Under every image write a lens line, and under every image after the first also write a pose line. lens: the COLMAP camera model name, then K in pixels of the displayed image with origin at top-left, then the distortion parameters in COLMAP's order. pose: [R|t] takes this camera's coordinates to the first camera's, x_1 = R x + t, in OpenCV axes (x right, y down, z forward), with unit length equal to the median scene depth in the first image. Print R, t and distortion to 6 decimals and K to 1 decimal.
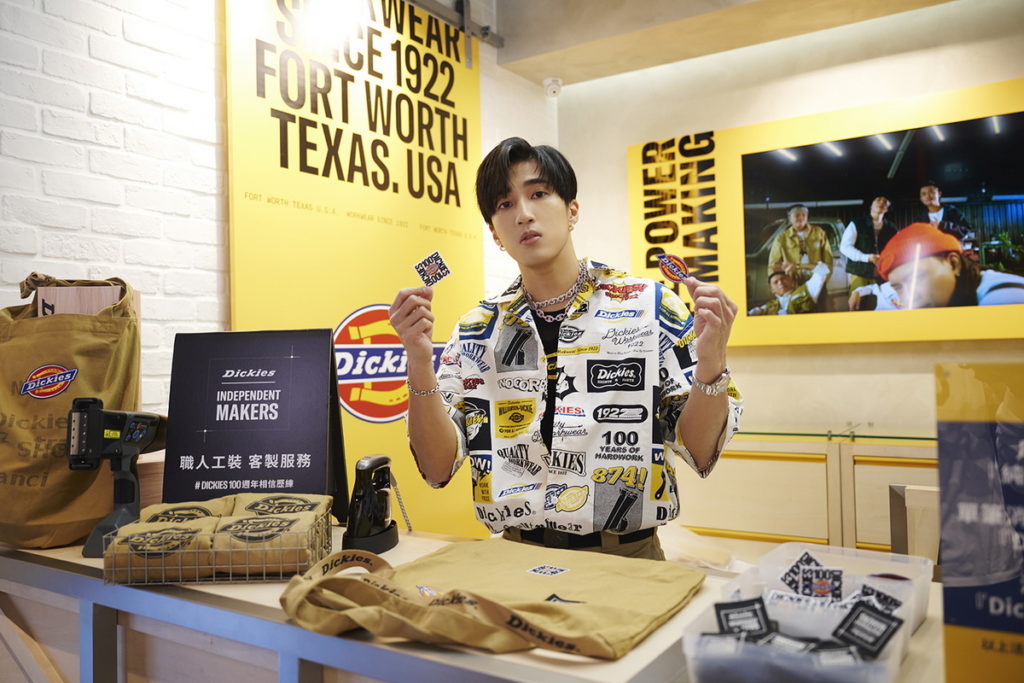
lens RADIAL K [[820.7, 0, 512.0], [0, 820.7, 341.5], [0, 0, 1]] dist [-0.056995, 0.006928]
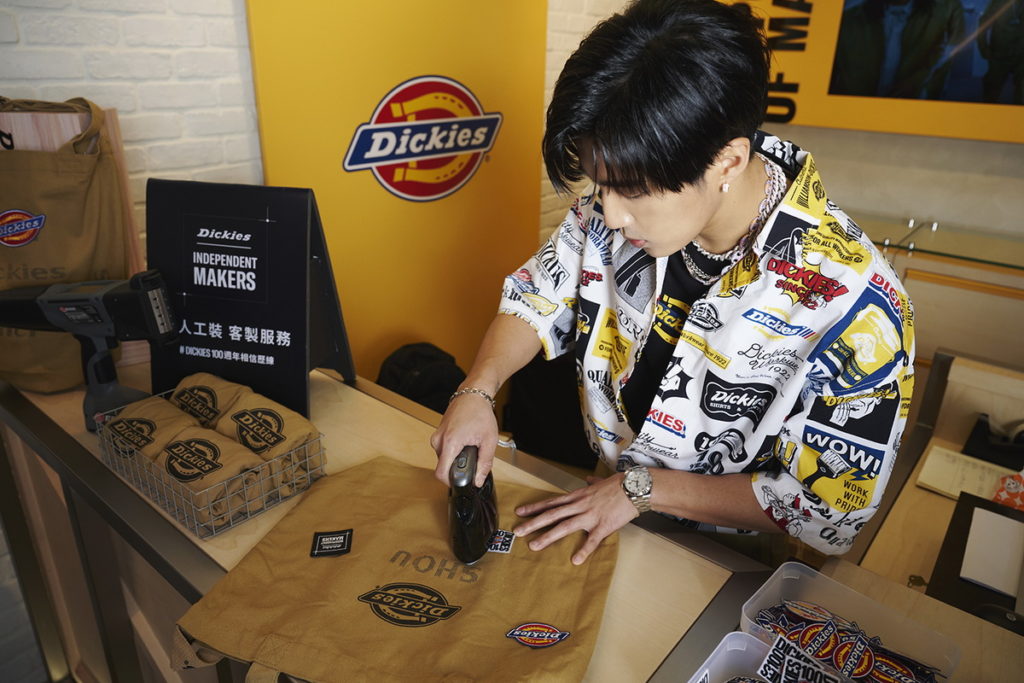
lens RADIAL K [[713.0, 0, 512.0], [0, 713.0, 341.5], [0, 0, 1]] dist [0.004015, -0.006594]
pose [[0.991580, 0.085474, -0.097284, 0.061147], [-0.040020, 0.916717, 0.397527, -0.133110], [0.123160, -0.390286, 0.912419, 0.198325]]
